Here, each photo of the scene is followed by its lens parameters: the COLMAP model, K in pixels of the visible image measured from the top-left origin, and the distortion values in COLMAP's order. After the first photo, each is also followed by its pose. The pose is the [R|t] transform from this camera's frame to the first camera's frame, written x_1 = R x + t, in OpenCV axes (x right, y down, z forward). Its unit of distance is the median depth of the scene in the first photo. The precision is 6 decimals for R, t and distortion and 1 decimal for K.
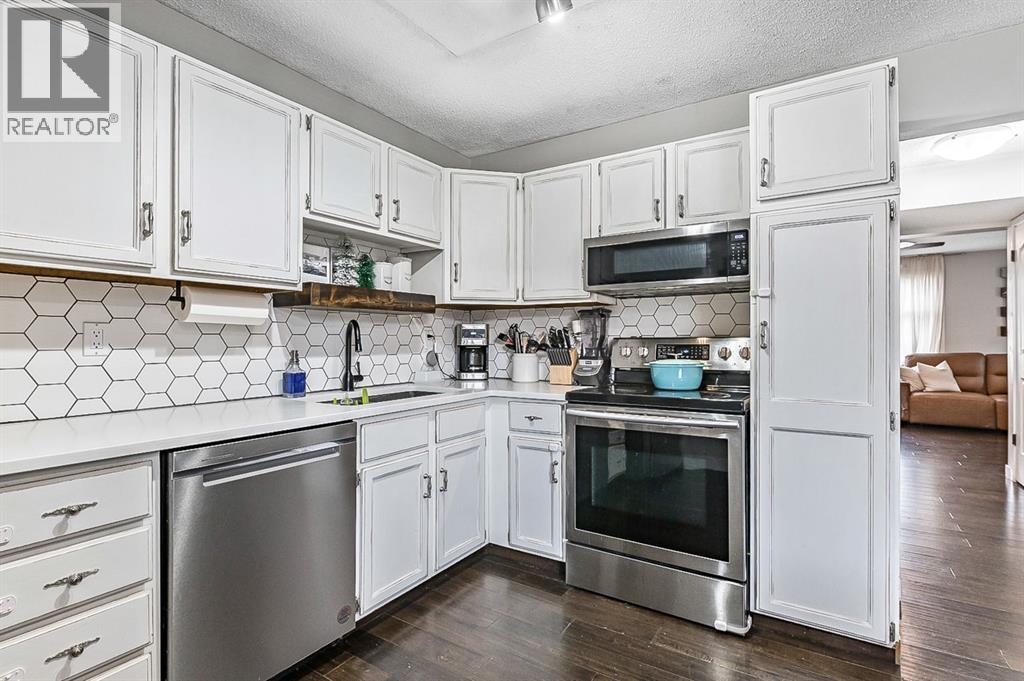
lens RADIAL K [[485.8, 0, 513.9], [0, 485.8, 337.1], [0, 0, 1]] dist [-0.000013, 0.000157]
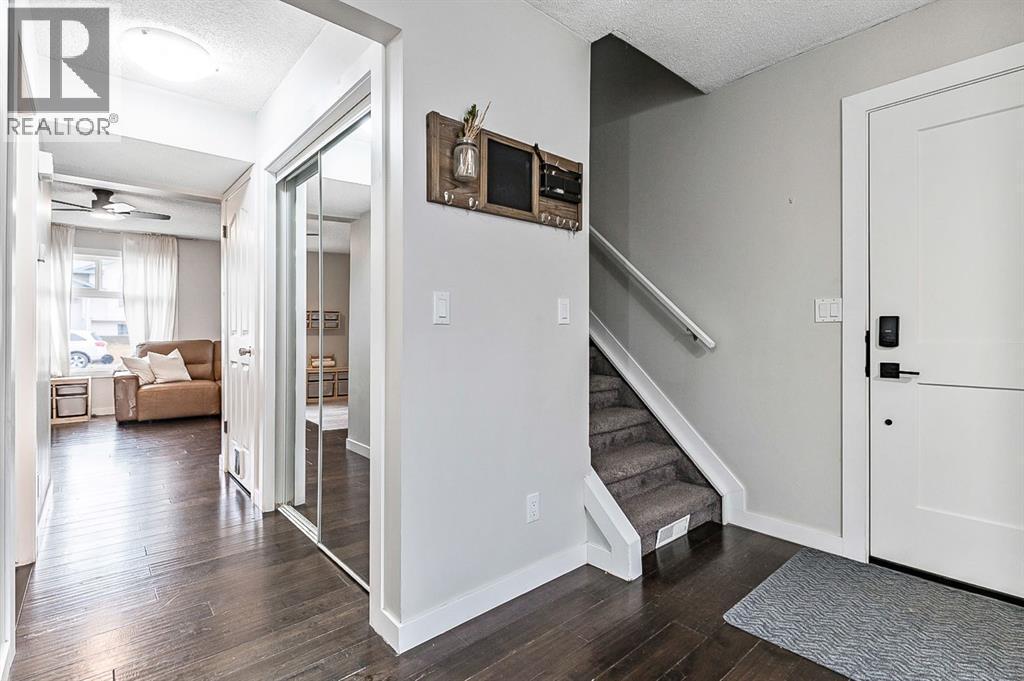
lens RADIAL K [[485.3, 0, 508.5], [0, 485.3, 342.9], [0, 0, 1]] dist [-0.001752, -0.000405]
pose [[0.273421, -0.014716, 0.961782, 0.163422], [-0.008523, 0.999807, 0.017721, 0.015624], [-0.961857, -0.013043, 0.273243, 0.128271]]
